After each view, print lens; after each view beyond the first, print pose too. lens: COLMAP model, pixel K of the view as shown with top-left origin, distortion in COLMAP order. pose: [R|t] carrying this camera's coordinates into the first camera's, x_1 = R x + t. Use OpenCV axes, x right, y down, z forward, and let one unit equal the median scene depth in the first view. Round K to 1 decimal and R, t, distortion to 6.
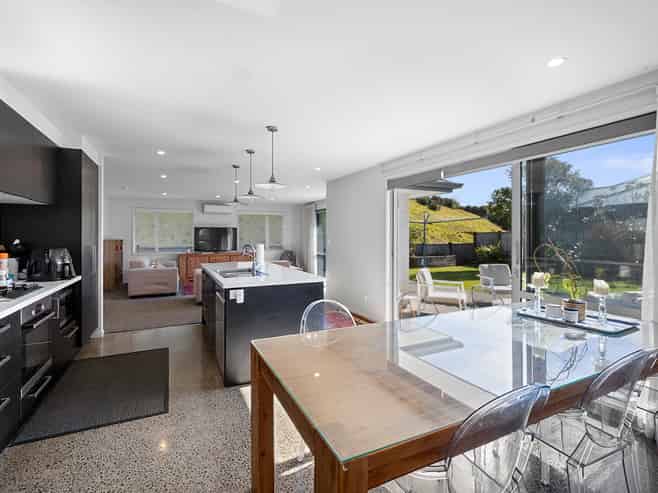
lens RADIAL K [[325.3, 0, 329.0], [0, 325.3, 246.5], [0, 0, 1]] dist [-0.000868, -0.000802]
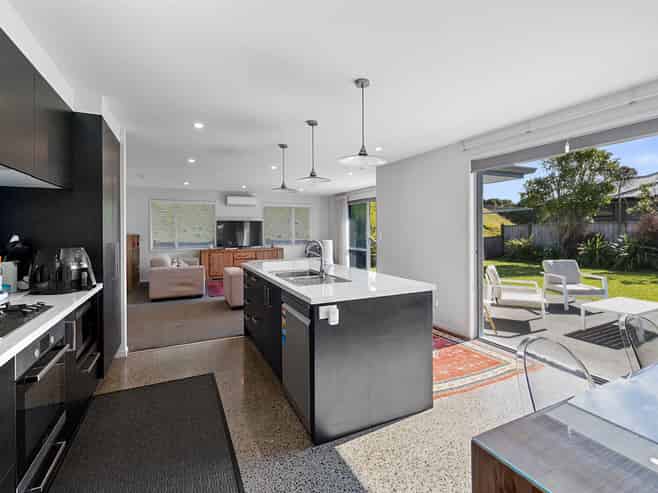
lens RADIAL K [[318.0, 0, 332.4], [0, 318.0, 241.1], [0, 0, 1]] dist [-0.000783, 0.000138]
pose [[0.999980, -0.005784, 0.002535, -0.171935], [0.005776, 0.999978, 0.003152, -0.005135], [-0.002553, -0.003137, 0.999992, 0.195022]]
